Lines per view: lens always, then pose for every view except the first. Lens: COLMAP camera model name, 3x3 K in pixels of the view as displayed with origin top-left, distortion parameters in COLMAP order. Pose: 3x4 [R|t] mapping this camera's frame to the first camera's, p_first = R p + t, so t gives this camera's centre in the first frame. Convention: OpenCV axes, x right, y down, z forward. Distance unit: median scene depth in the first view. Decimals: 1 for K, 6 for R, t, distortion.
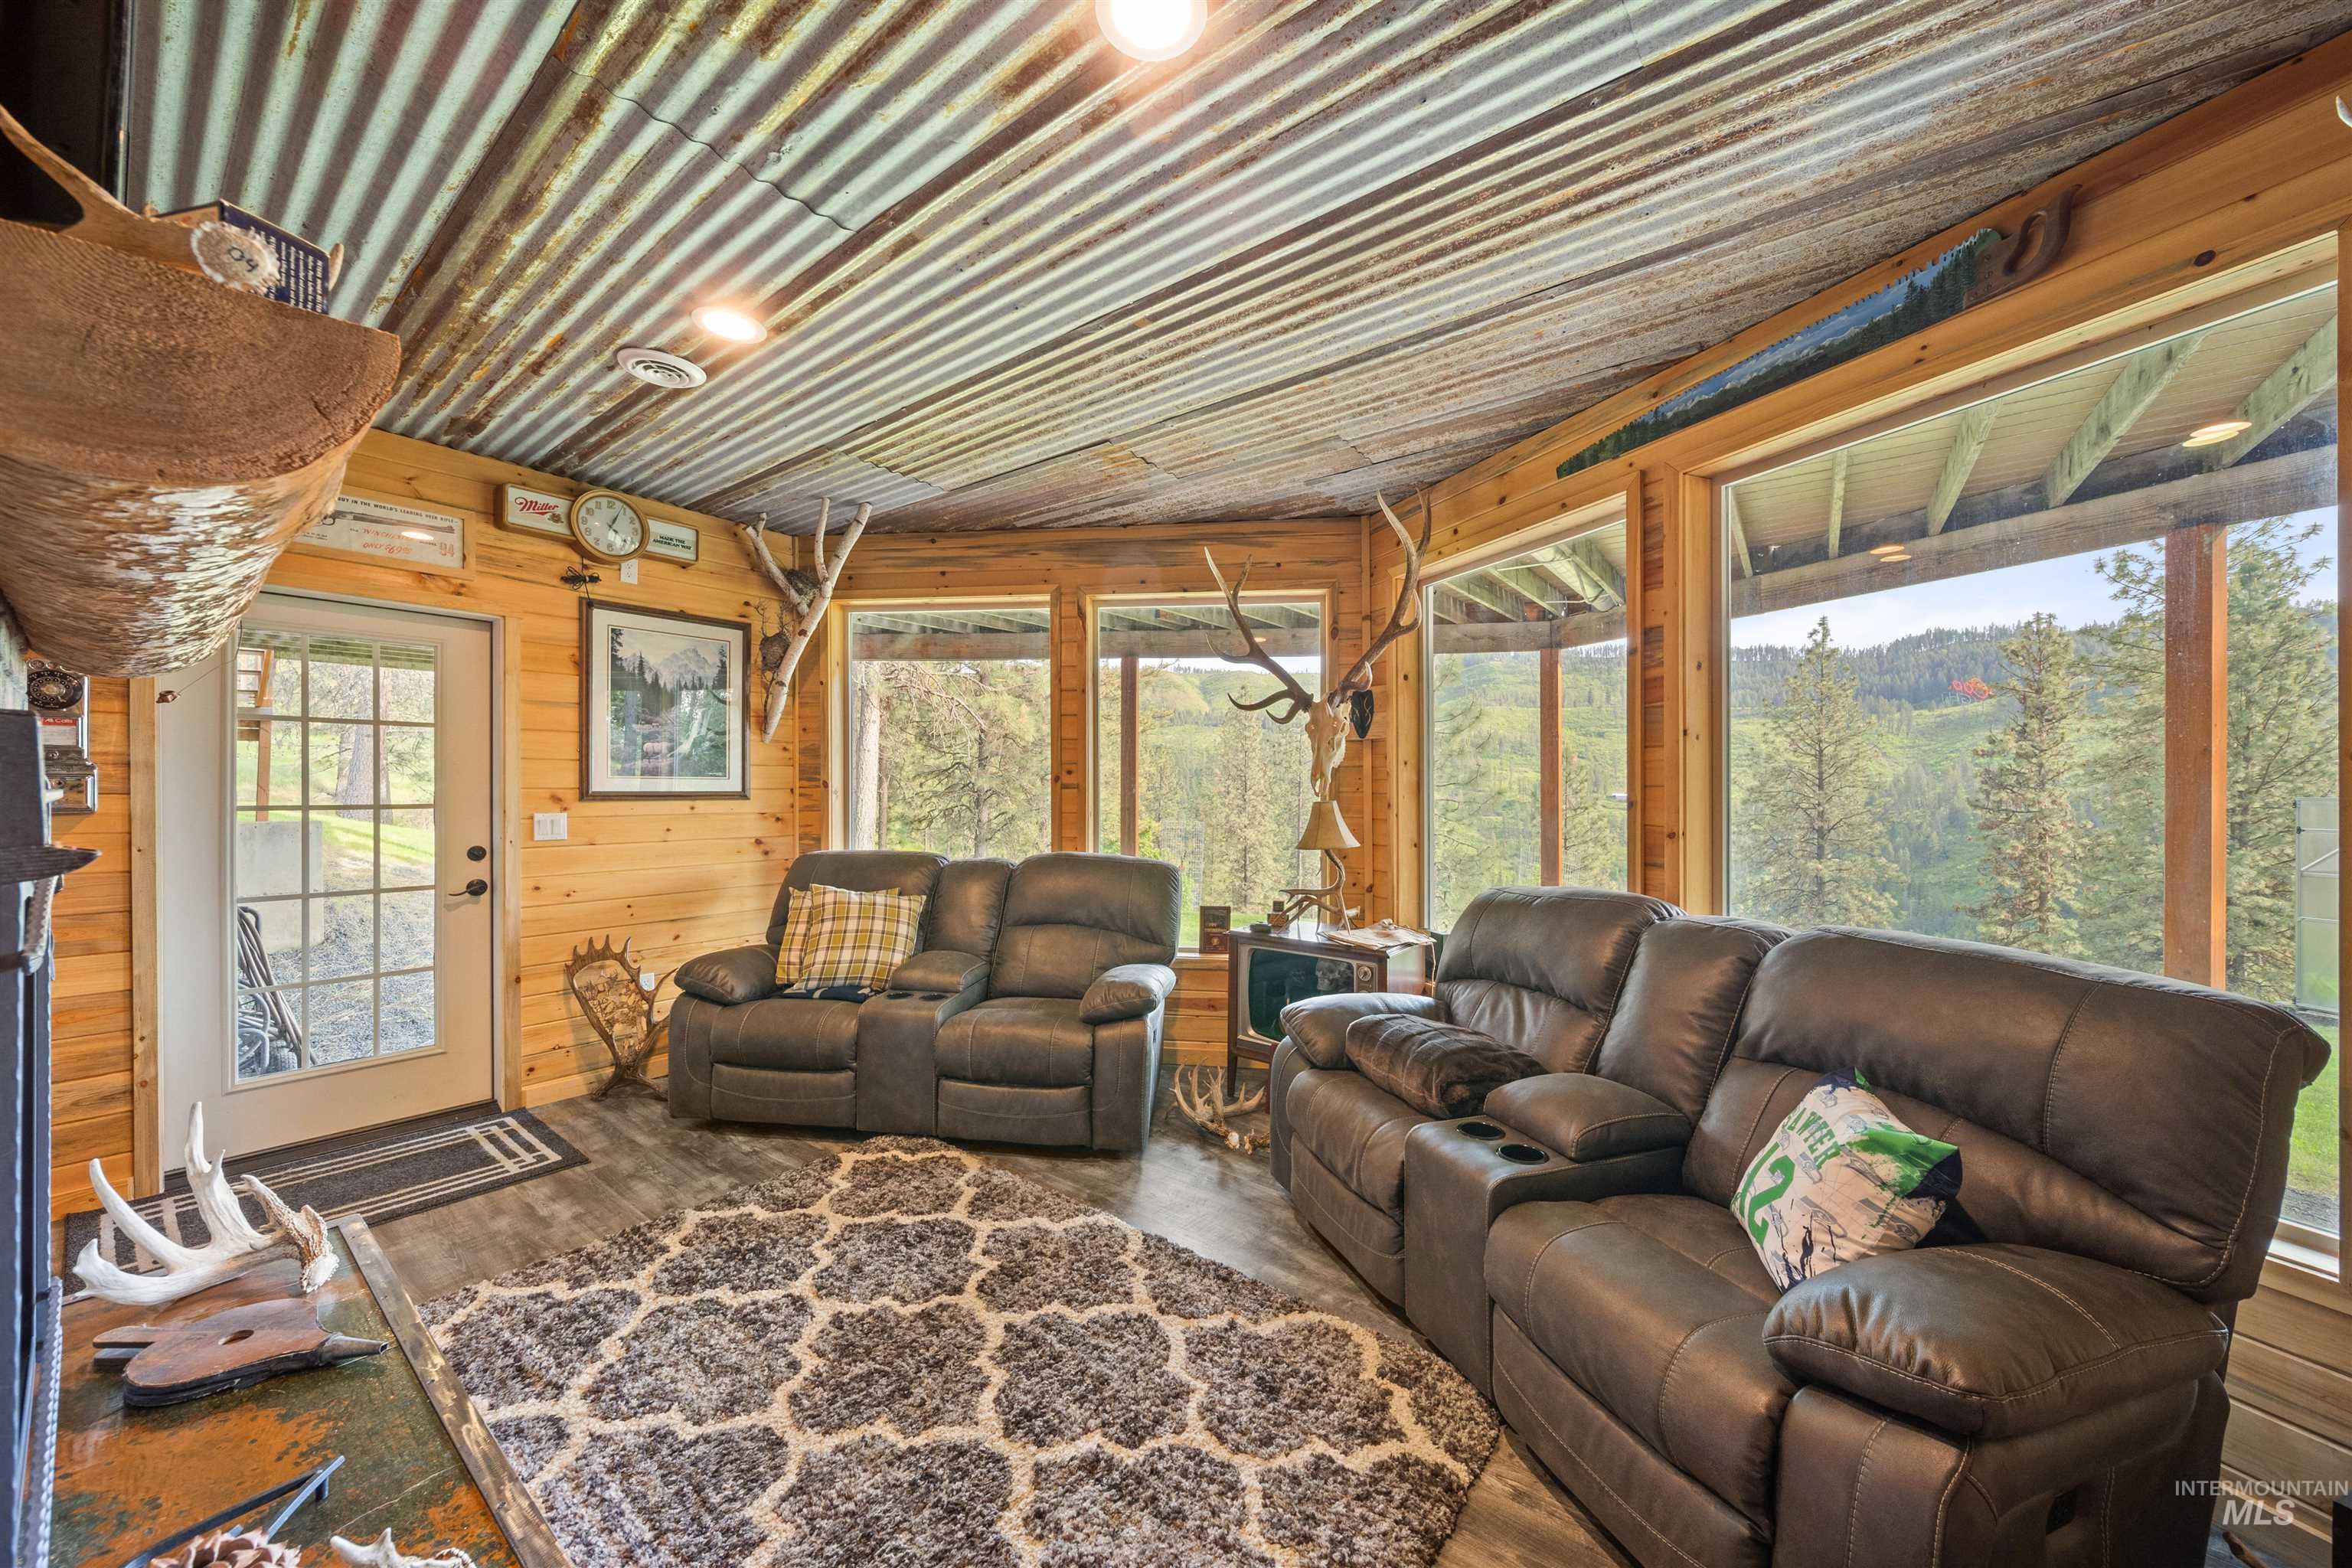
lens RADIAL K [[839.2, 0, 1170.5], [0, 839.2, 788.1], [0, 0, 1]] dist [-0.001911, -0.000195]
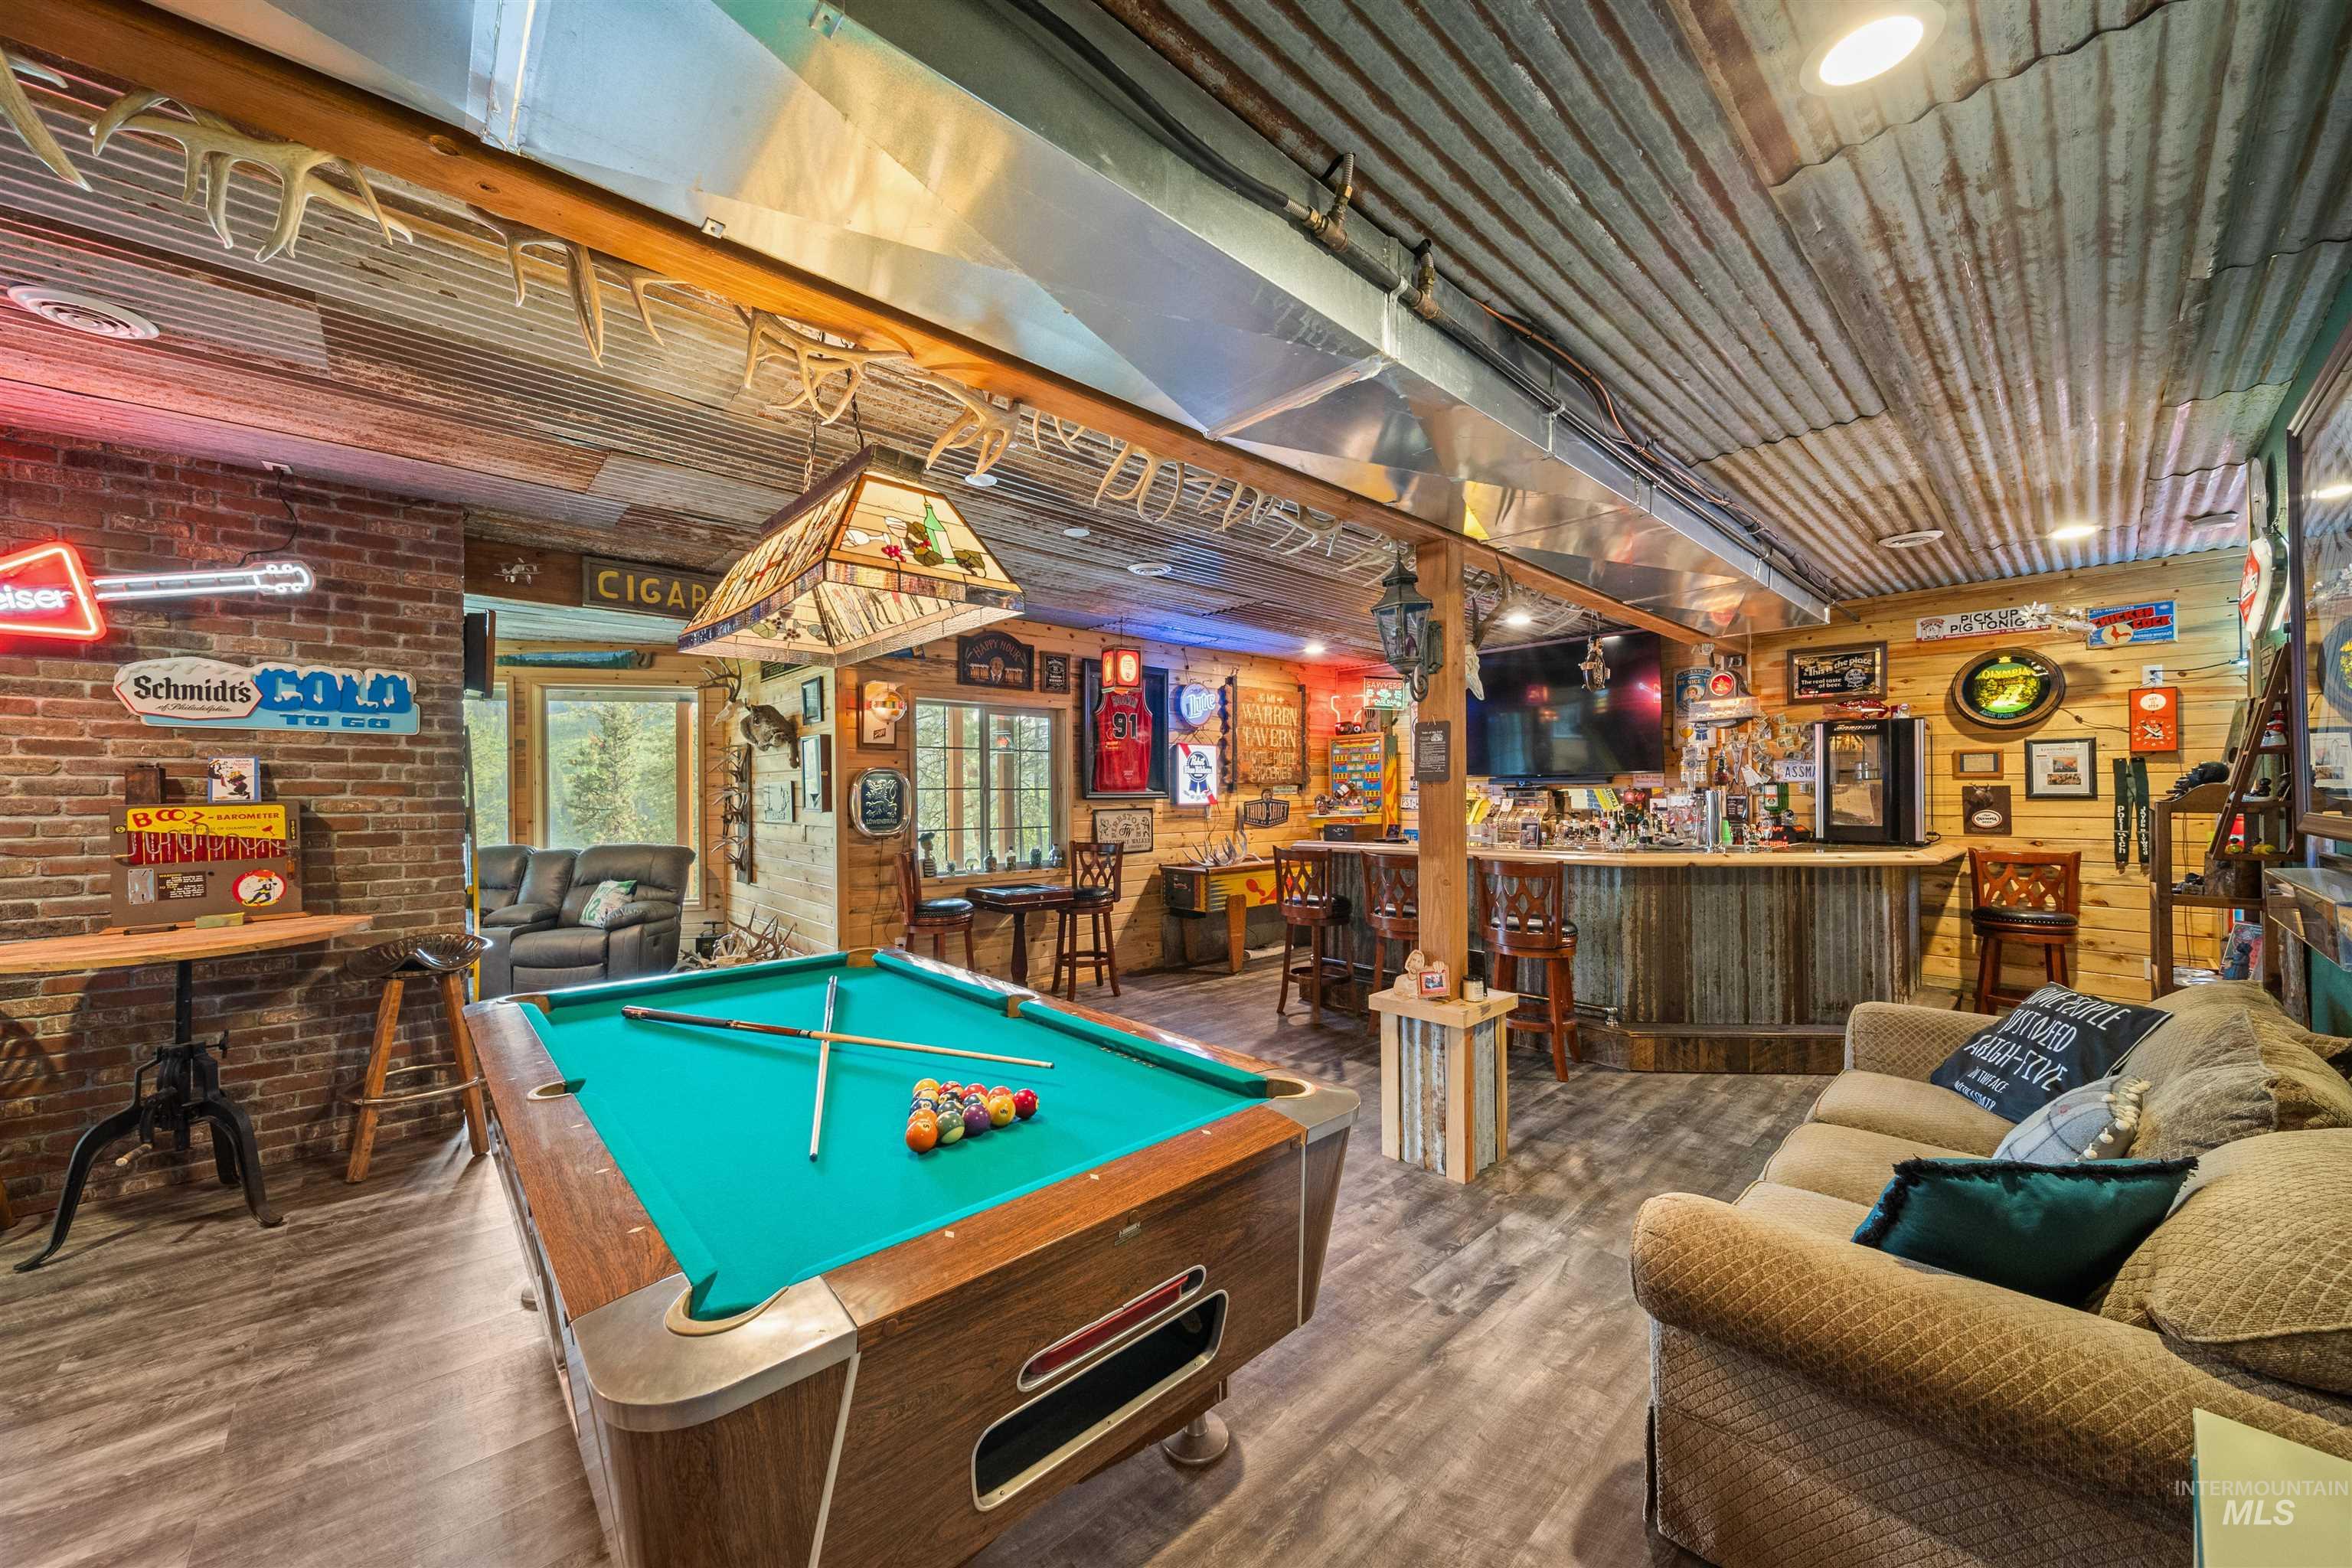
lens RADIAL K [[858.4, 0, 1176.6], [0, 858.4, 805.4], [0, 0, 1]] dist [-0.001733, -0.000134]
pose [[0.181558, -0.017727, 0.983220, -1.732558], [-0.000958, 0.999834, 0.018204, -0.043812], [-0.983380, -0.004247, 0.181511, -1.524823]]
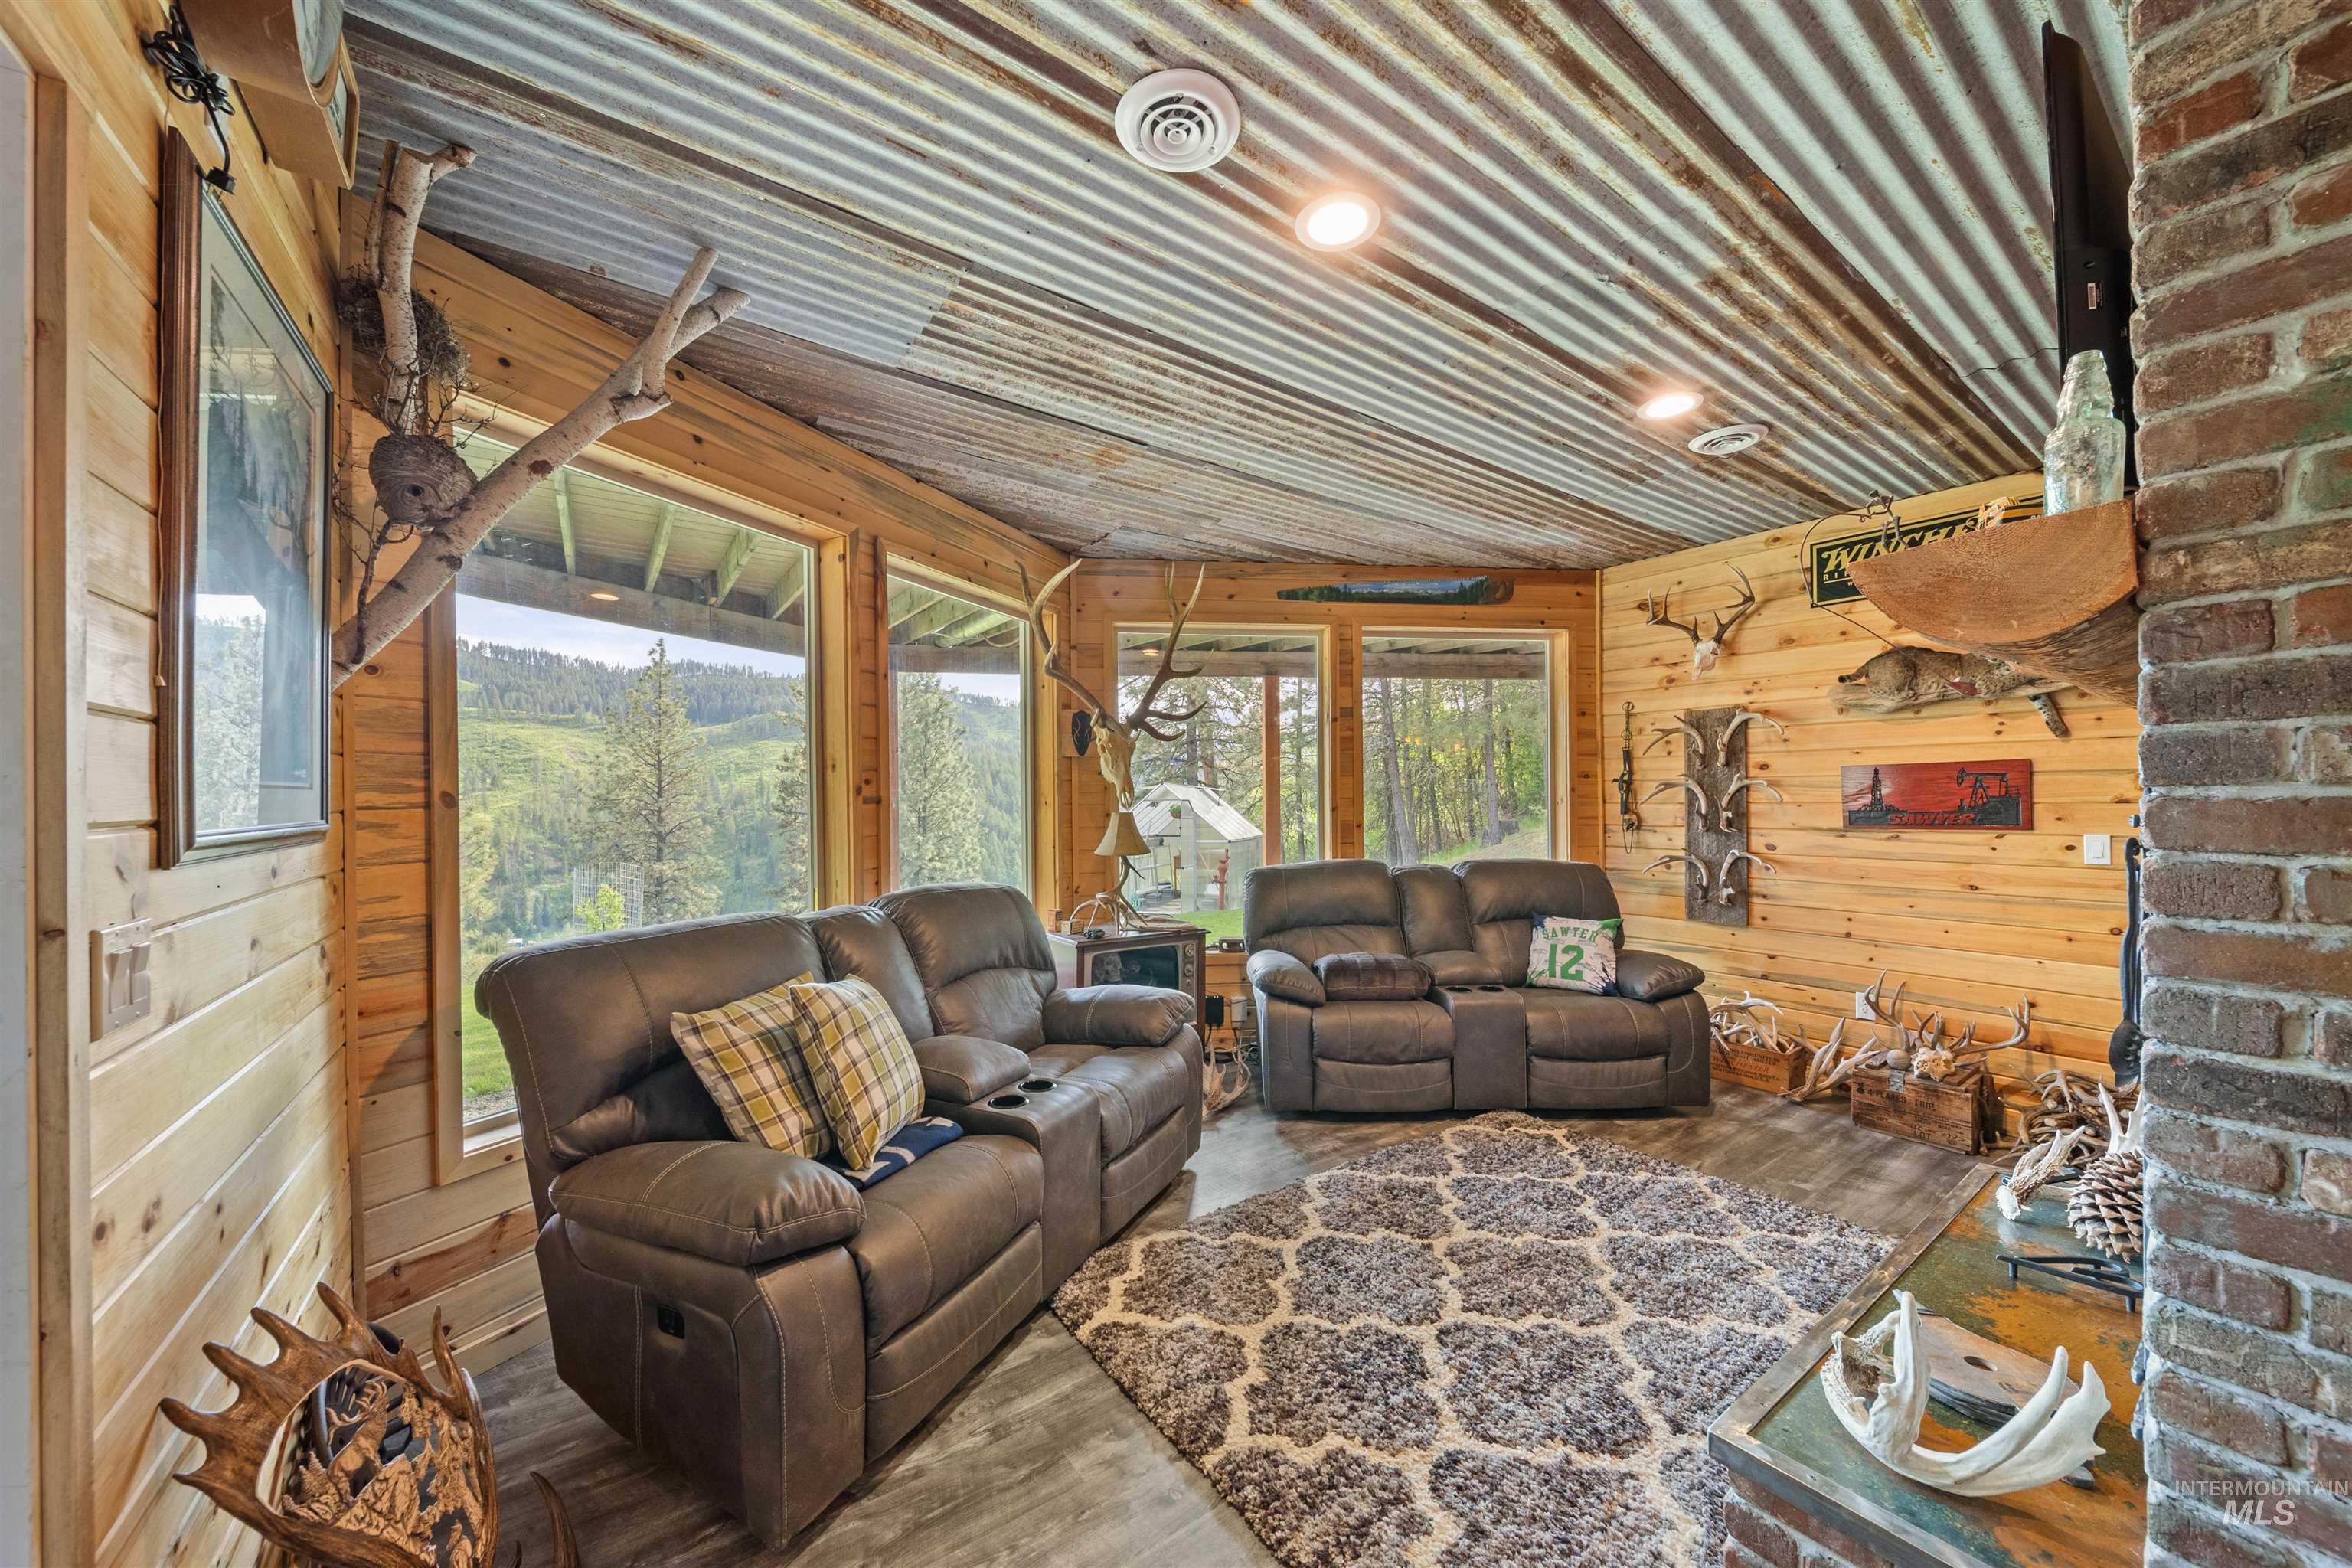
lens RADIAL K [[834.8, 0, 1179.7], [0, 834.8, 793.1], [0, 0, 1]] dist [-0.000445, -0.000044]
pose [[0.284895, 0.000822, 0.958558, -1.271240], [0.001239, 0.999998, -0.001226, -0.013024], [-0.958558, 0.001537, 0.284893, 0.884098]]
